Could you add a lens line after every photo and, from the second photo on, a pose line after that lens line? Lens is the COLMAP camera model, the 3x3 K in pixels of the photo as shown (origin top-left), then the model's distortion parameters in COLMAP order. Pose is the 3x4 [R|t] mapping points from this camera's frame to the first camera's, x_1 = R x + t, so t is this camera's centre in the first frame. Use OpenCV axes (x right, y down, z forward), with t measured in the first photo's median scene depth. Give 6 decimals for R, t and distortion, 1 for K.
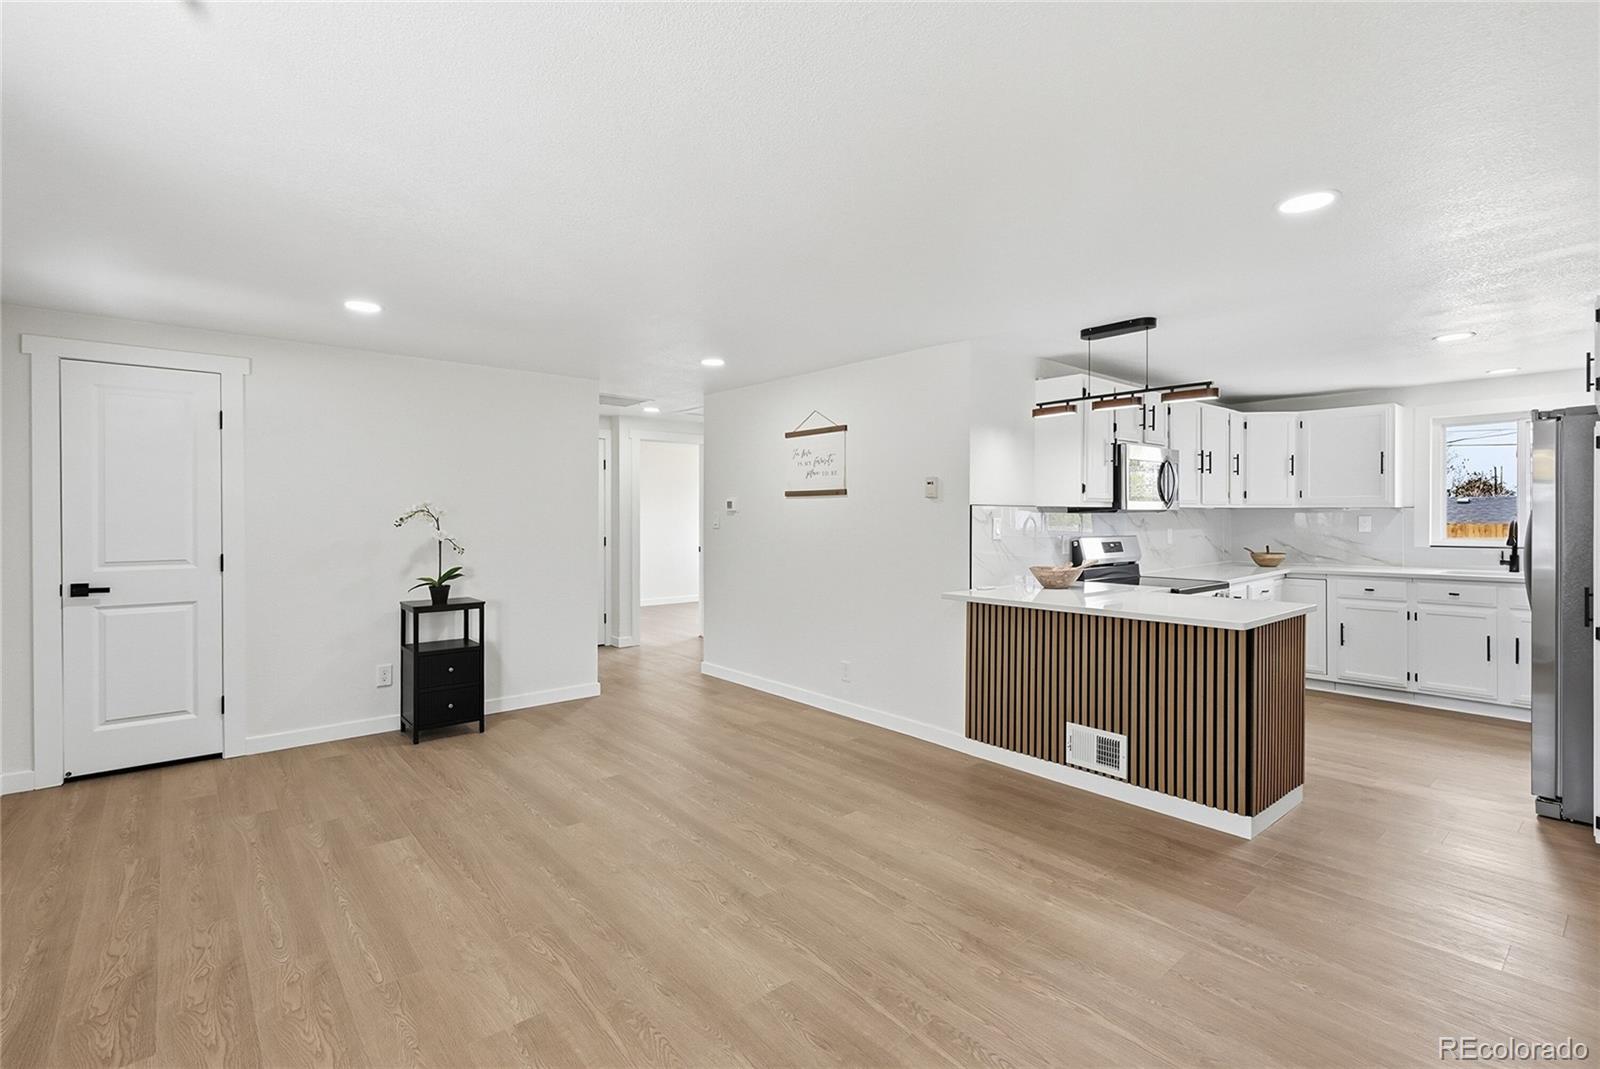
lens RADIAL K [[736.1, 0, 805.4], [0, 736.1, 515.3], [0, 0, 1]] dist [-0.001072, -0.000106]
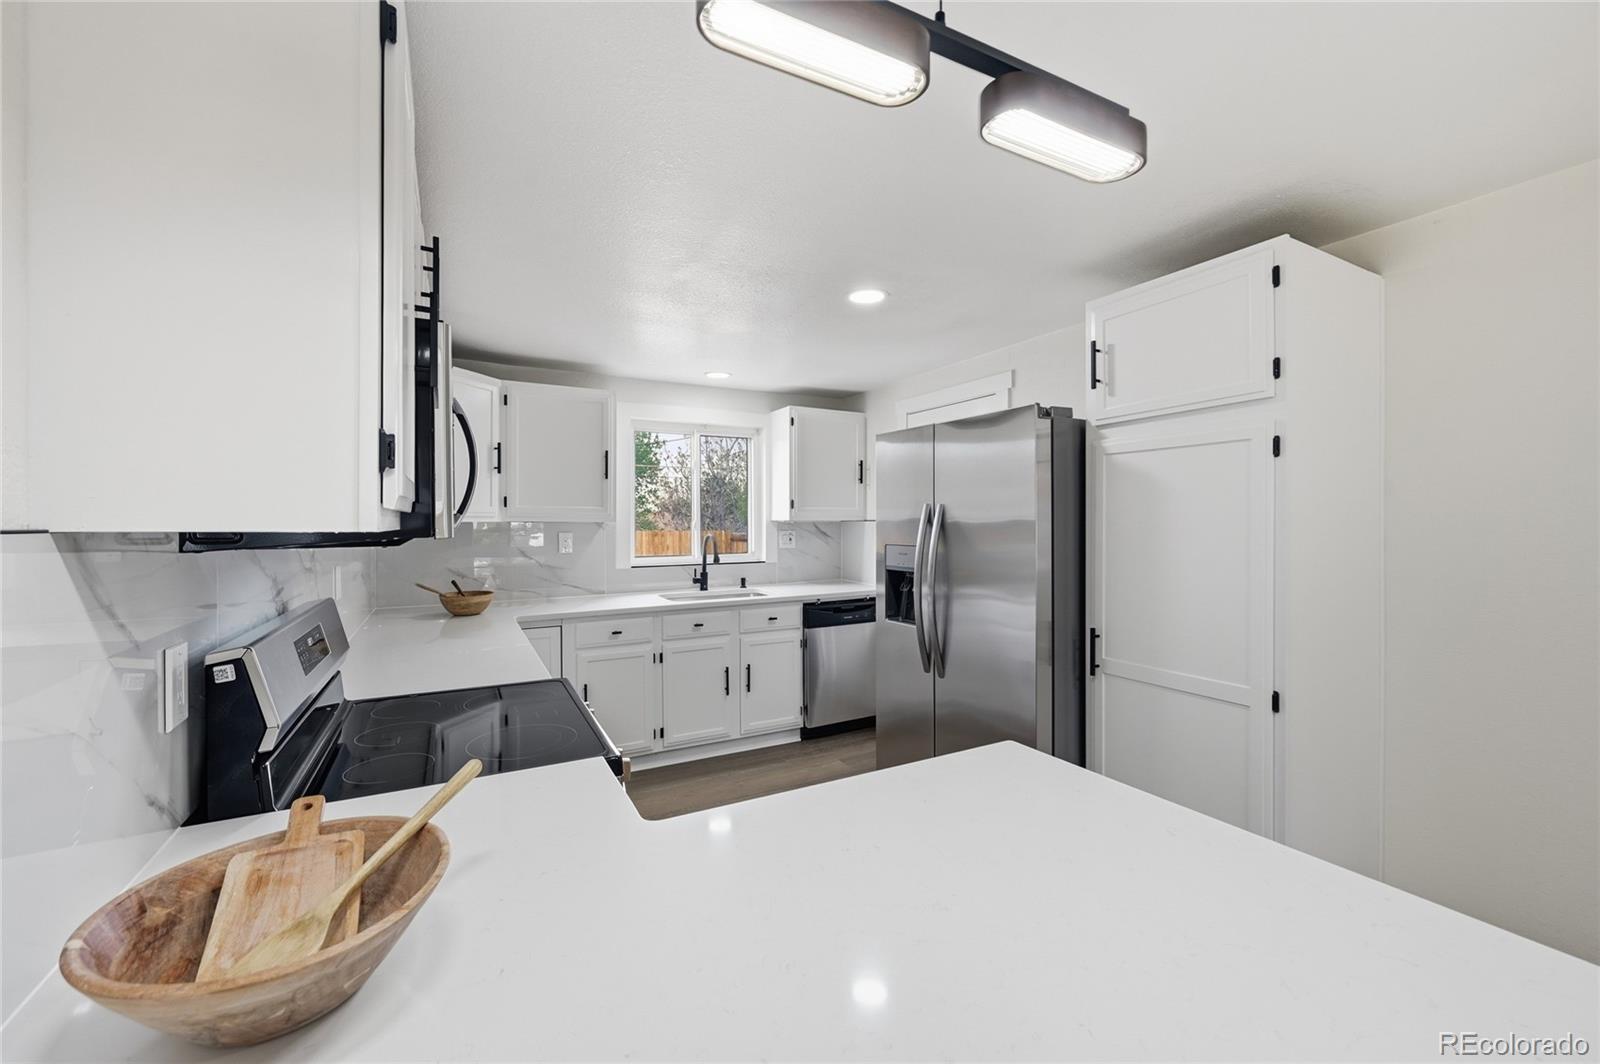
lens RADIAL K [[640.8, 0, 798.6], [0, 640.8, 526.2], [0, 0, 1]] dist [0.015536, 0.000052]
pose [[0.218678, -0.008937, 0.975756, 0.221939], [0.000472, 0.999959, 0.009053, -0.016880], [-0.975797, -0.001519, 0.218674, 0.878224]]
